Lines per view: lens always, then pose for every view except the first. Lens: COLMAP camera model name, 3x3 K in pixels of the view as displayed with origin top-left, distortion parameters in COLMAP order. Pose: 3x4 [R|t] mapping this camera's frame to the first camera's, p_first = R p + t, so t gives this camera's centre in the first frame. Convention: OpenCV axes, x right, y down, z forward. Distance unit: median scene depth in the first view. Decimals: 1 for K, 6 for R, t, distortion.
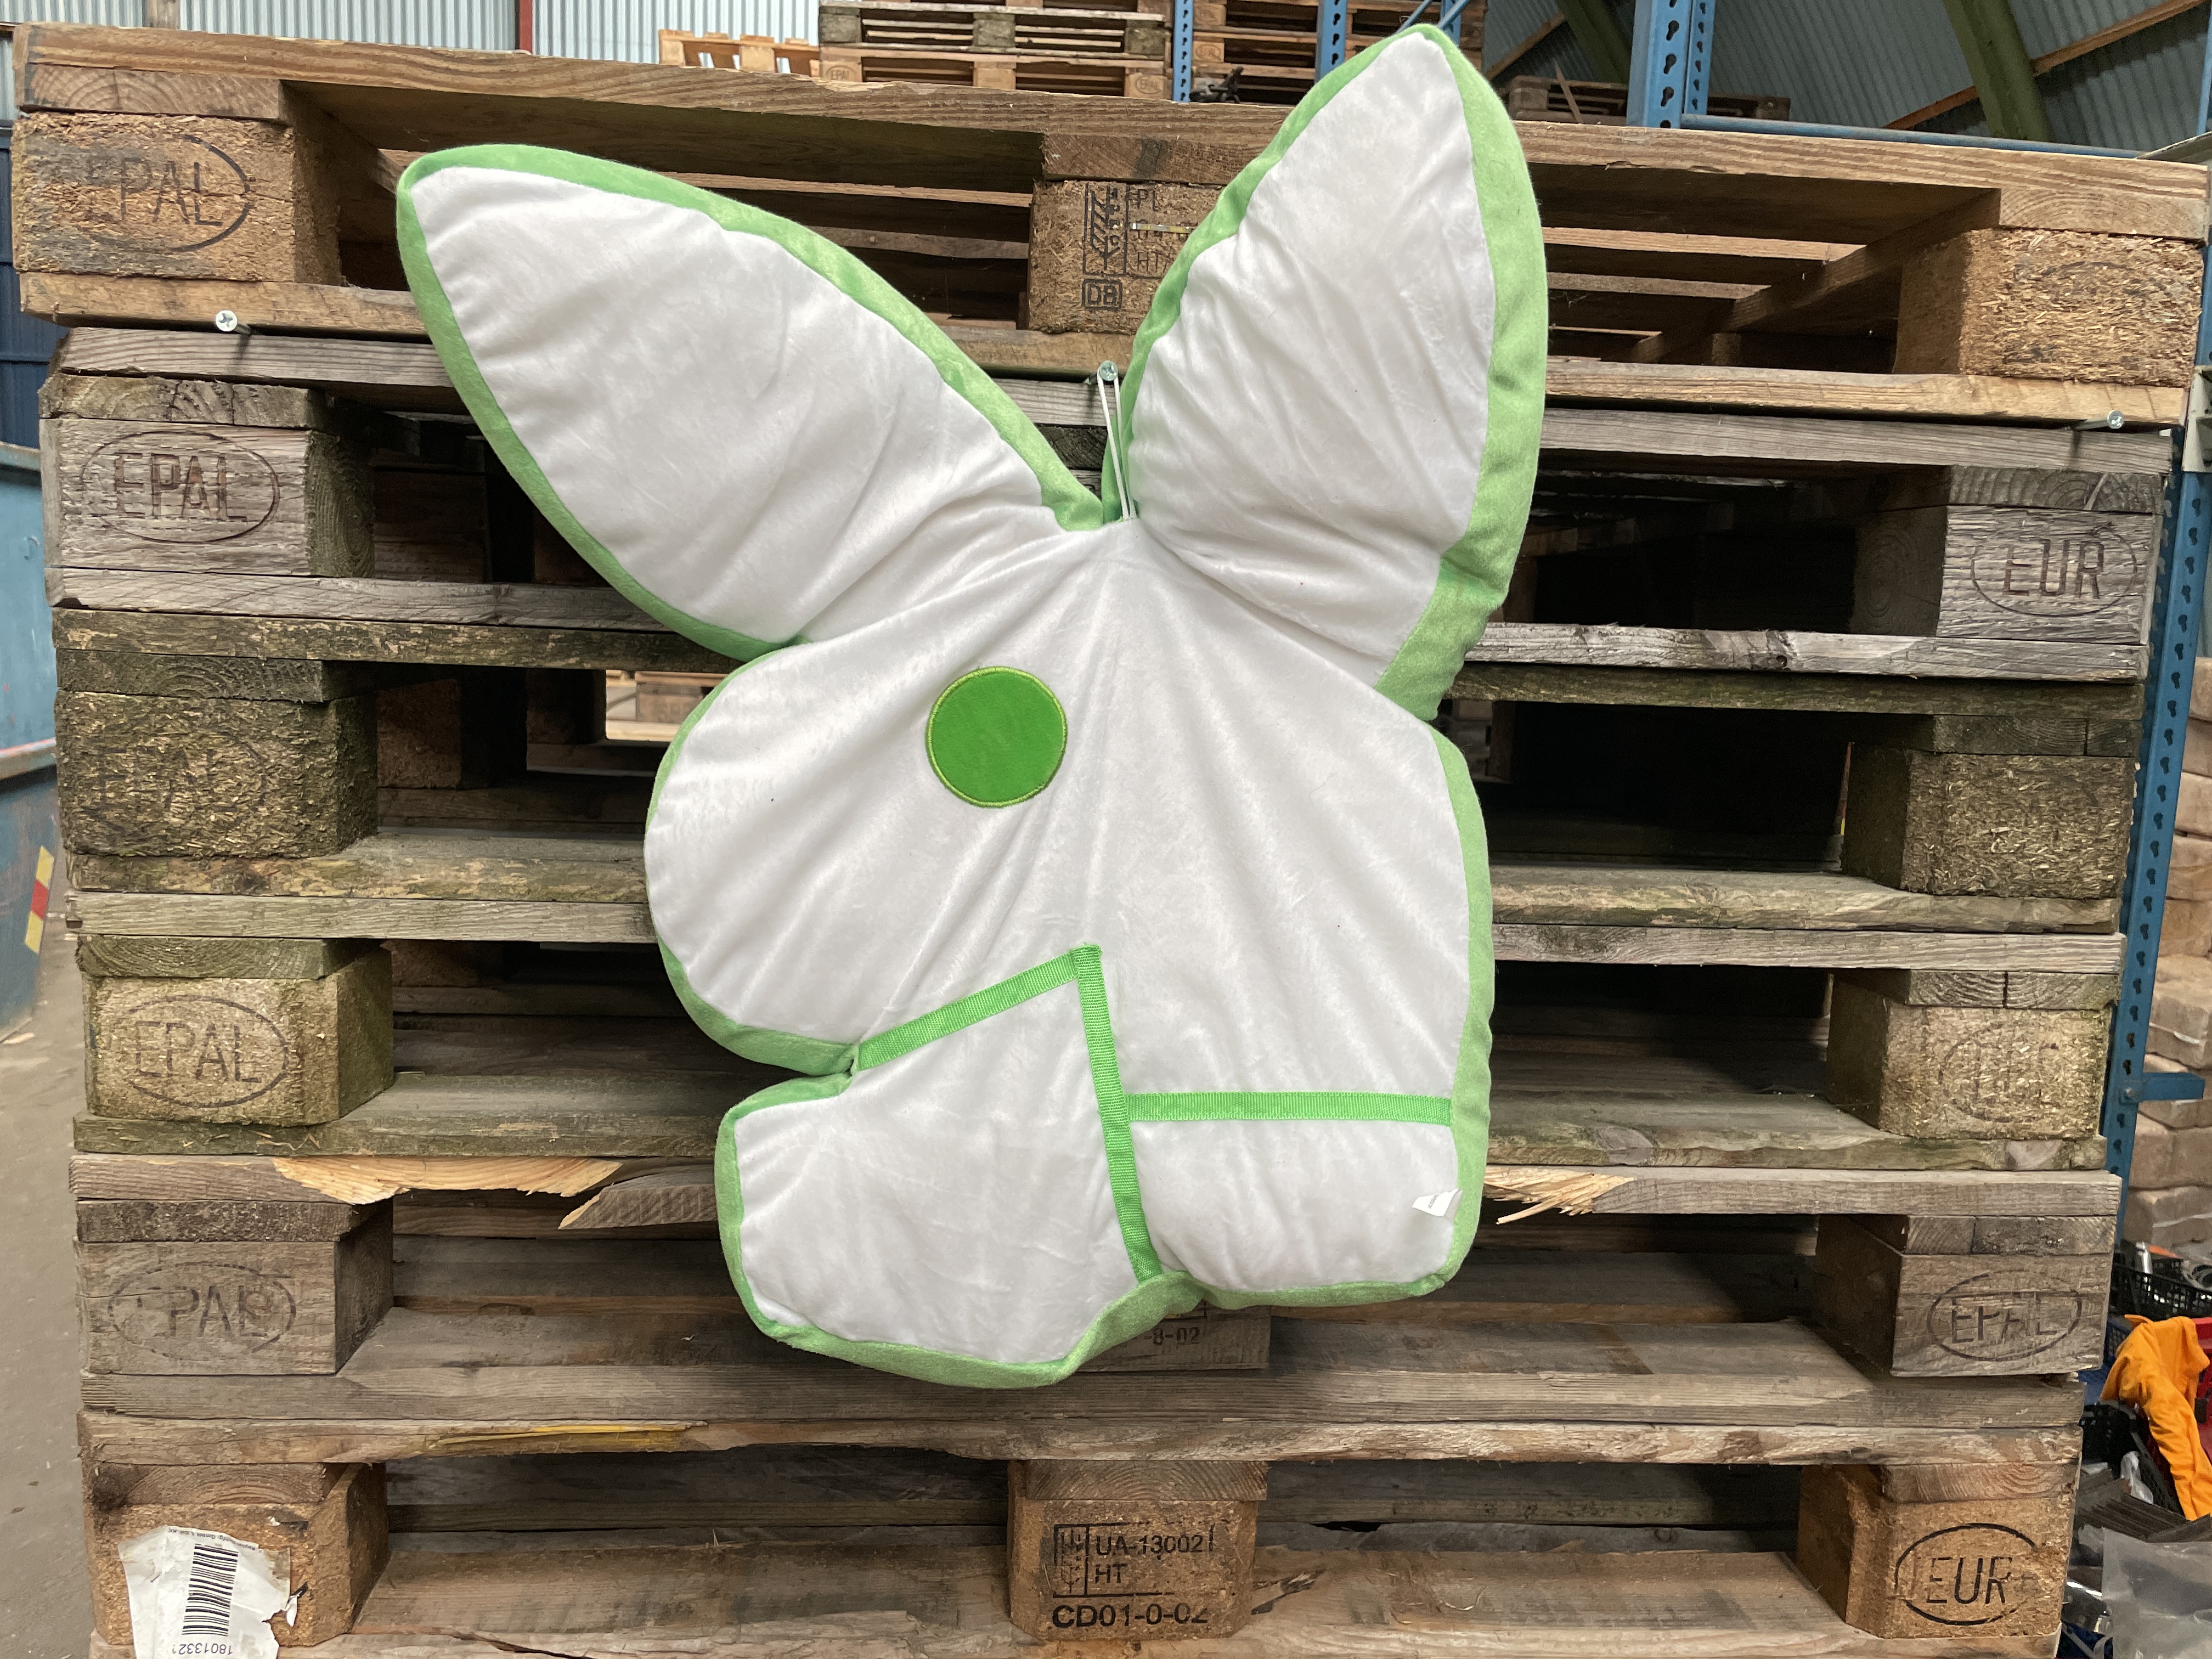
lens RADIAL K [[1683.4, 0, 1112.2], [0, 1683.4, 815.7], [0, 0, 1]] dist [0.084742, -0.125166]
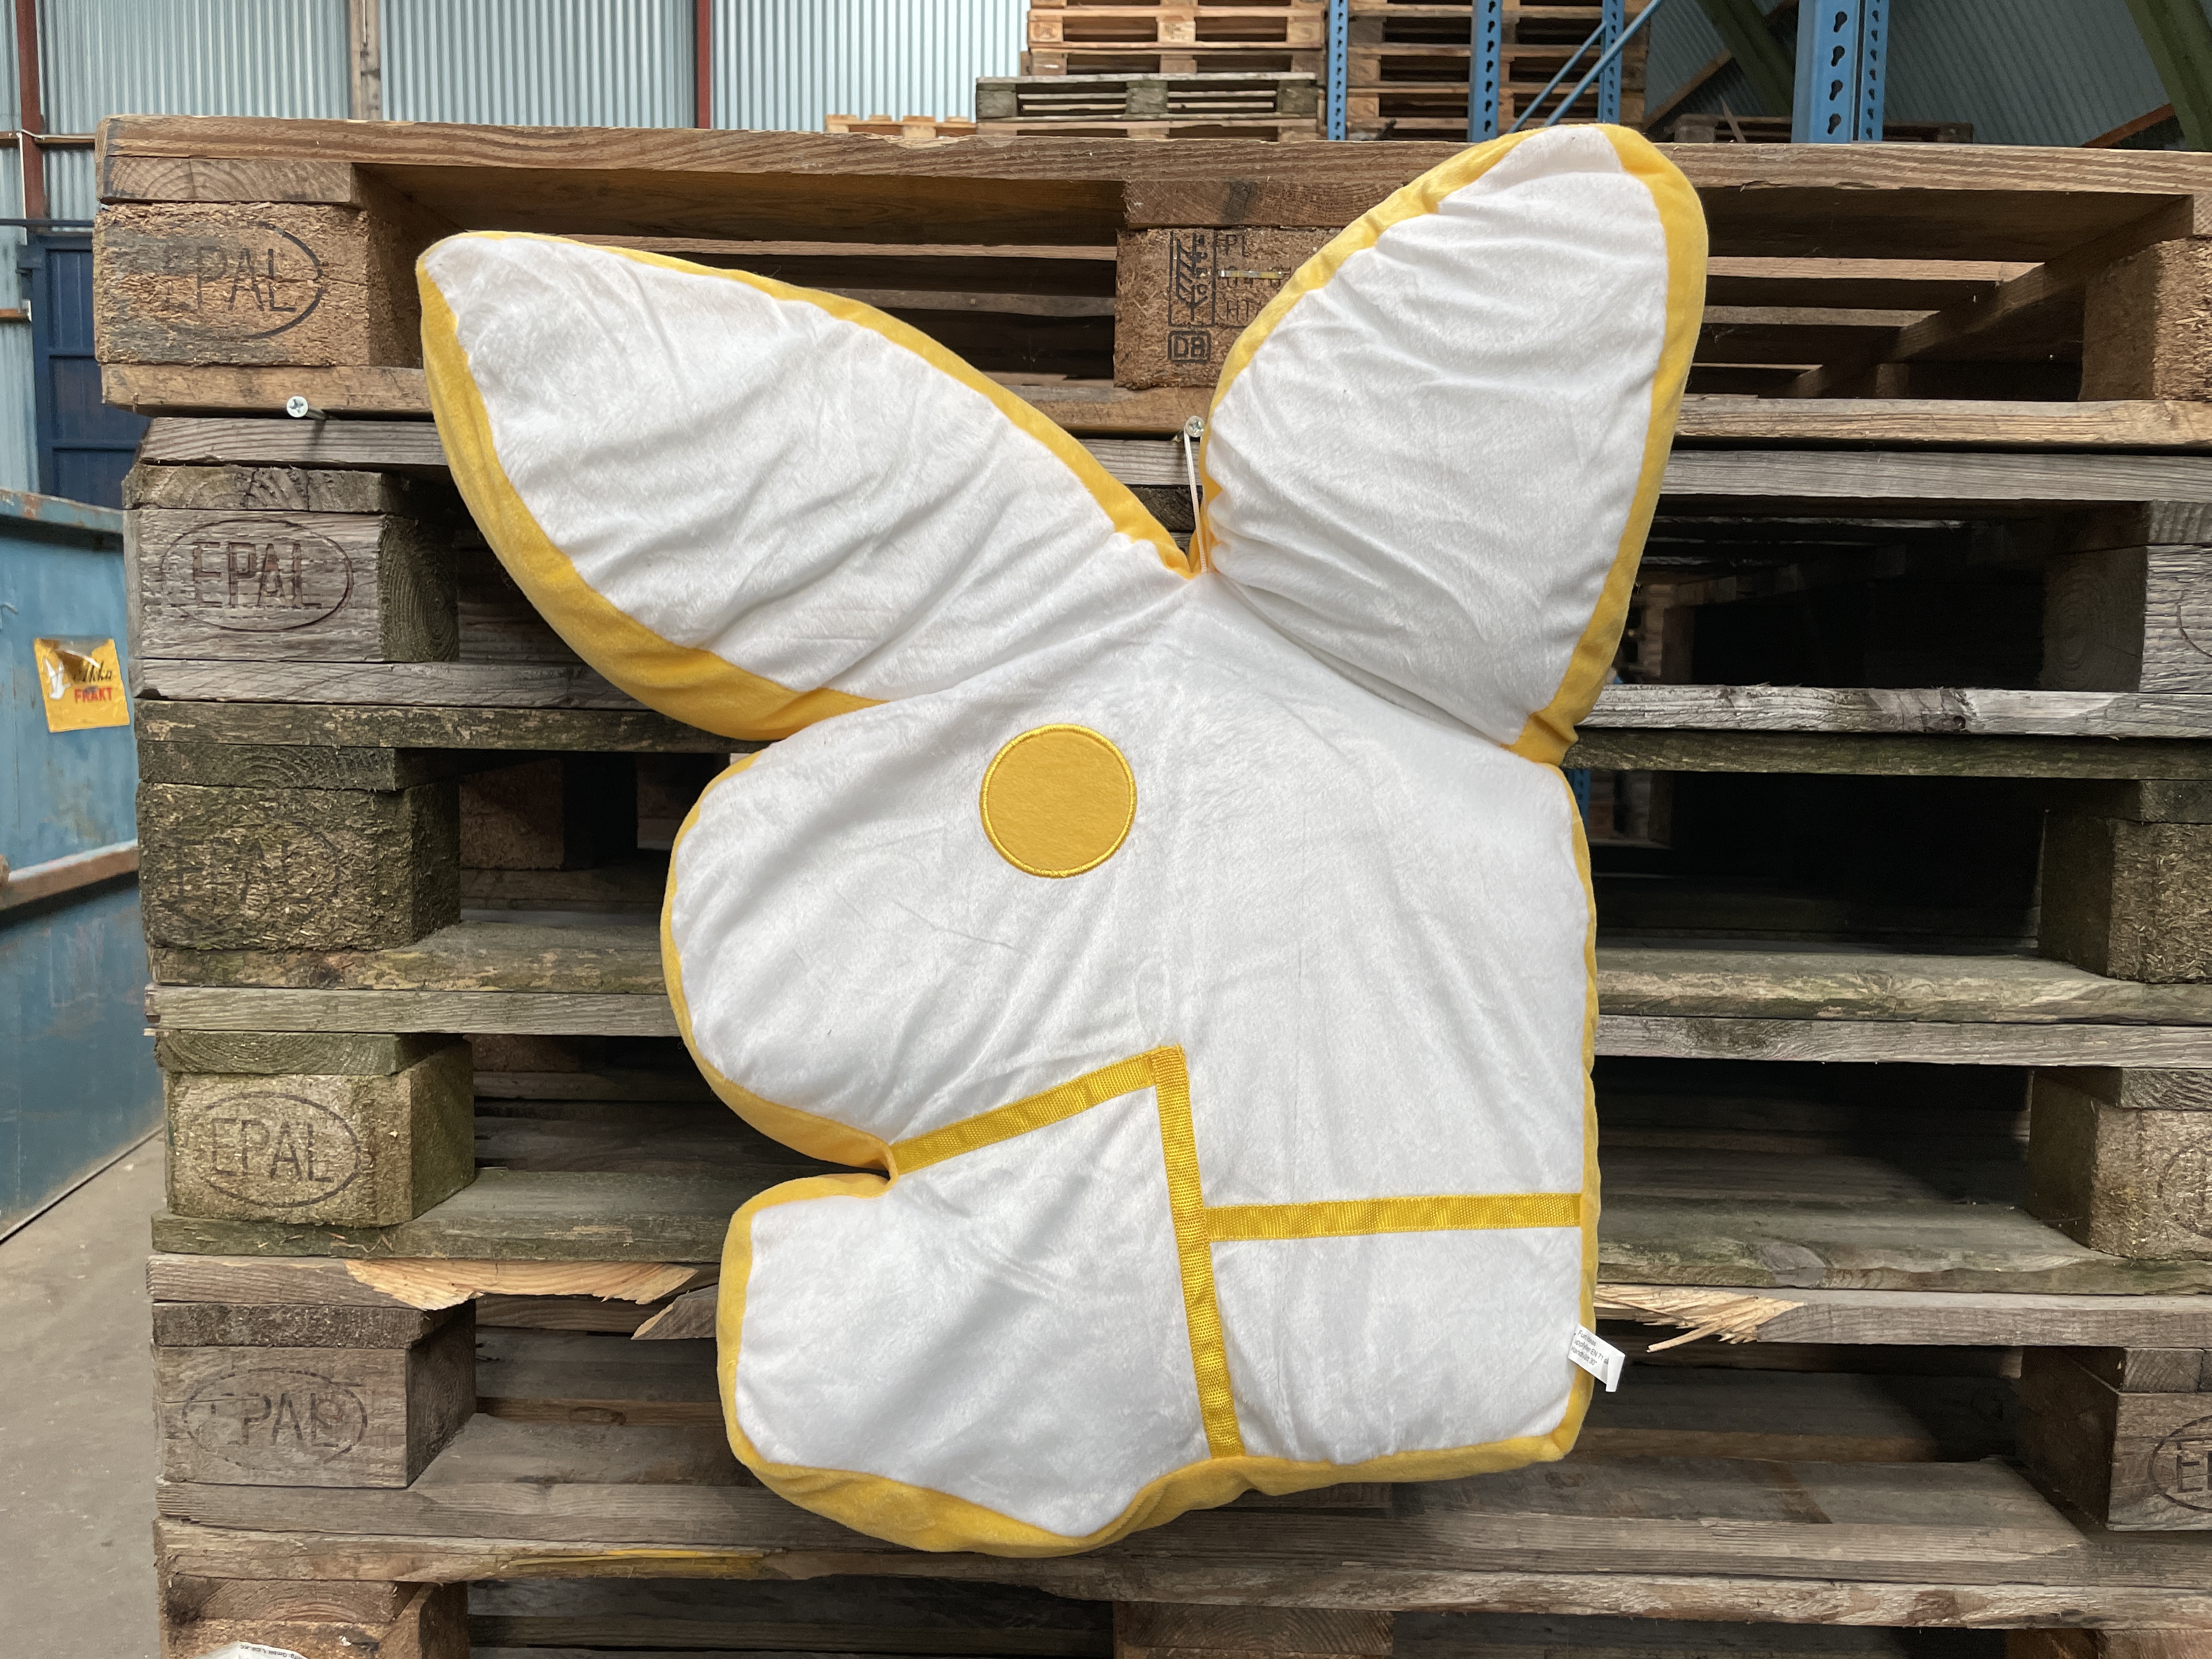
lens RADIAL K [[1683.4, 0, 1118.8], [0, 1683.4, 802.8], [0, 0, 1]] dist [0.084742, -0.125166]
pose [[0.995193, -0.011767, -0.097225, 0.042109], [0.007888, 0.999161, -0.040187, -0.016645], [0.097617, 0.039227, 0.994451, 0.069456]]
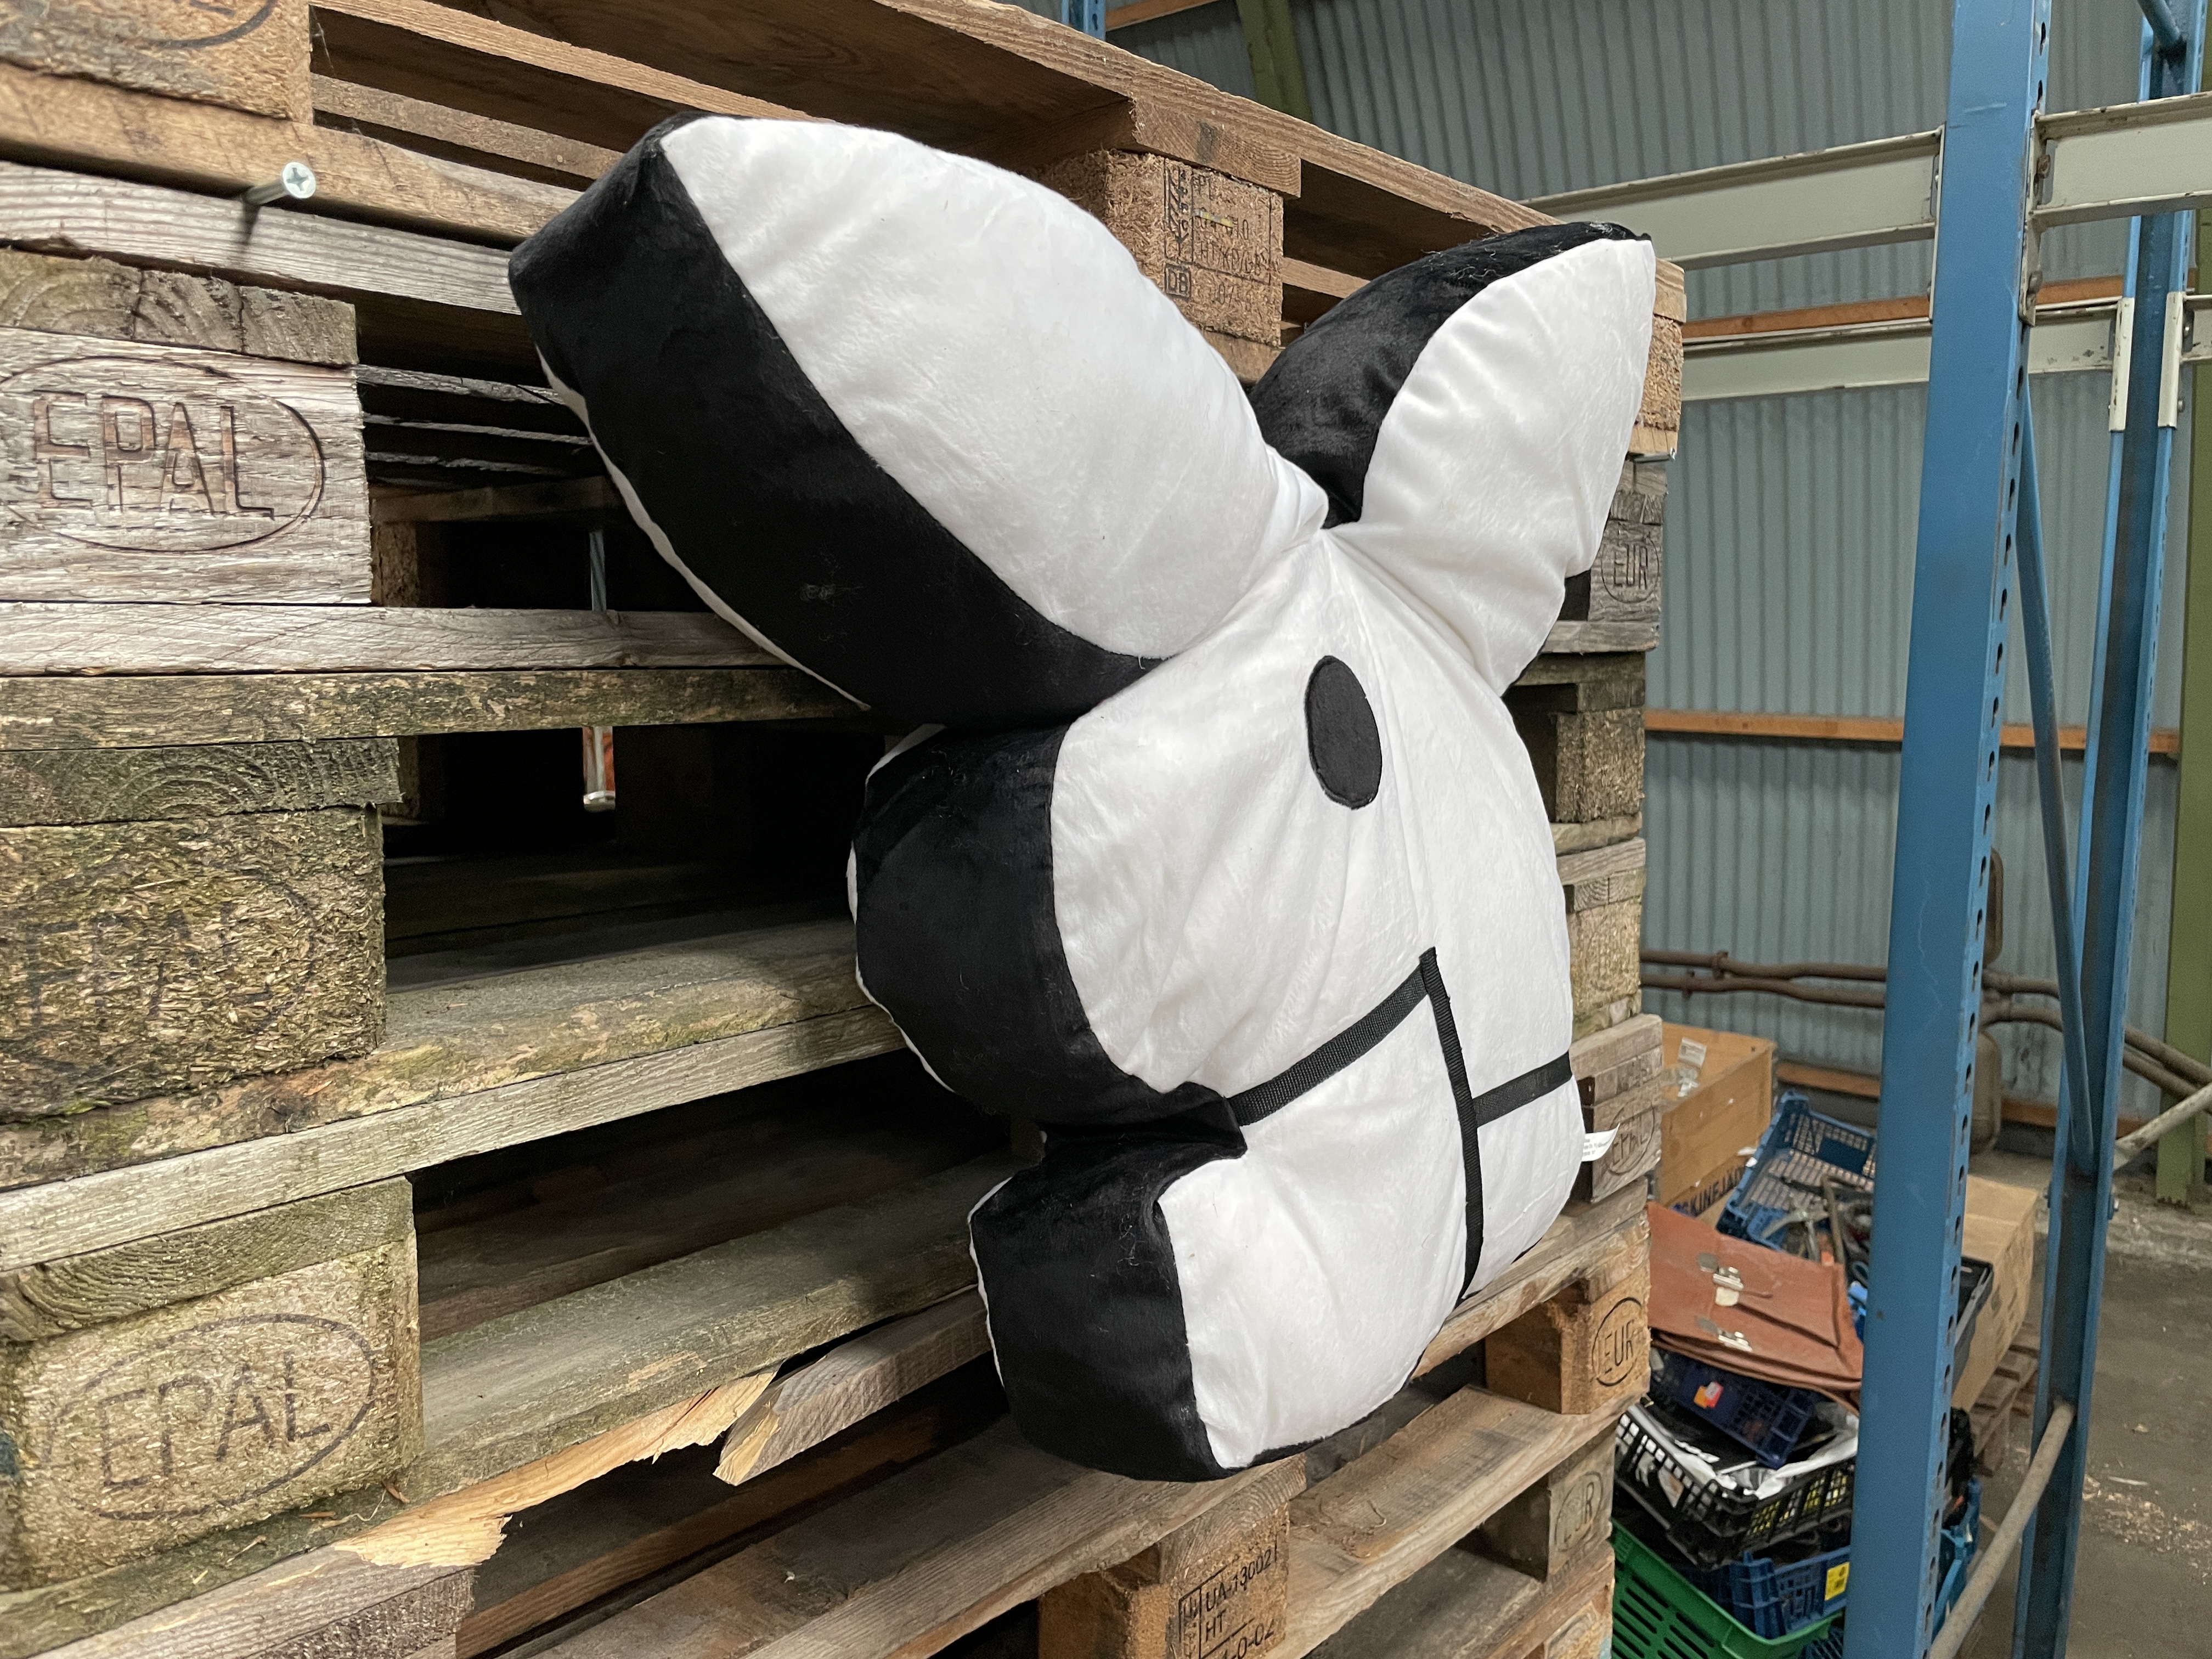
lens RADIAL K [[1683.4, 0, 1114.1], [0, 1683.4, 825.8], [0, 0, 1]] dist [0.084742, -0.125166]
pose [[0.715864, -0.115518, 0.688617, -0.688852], [0.113598, 0.992348, 0.048377, -0.056731], [-0.688937, 0.043594, 0.723509, 0.348079]]
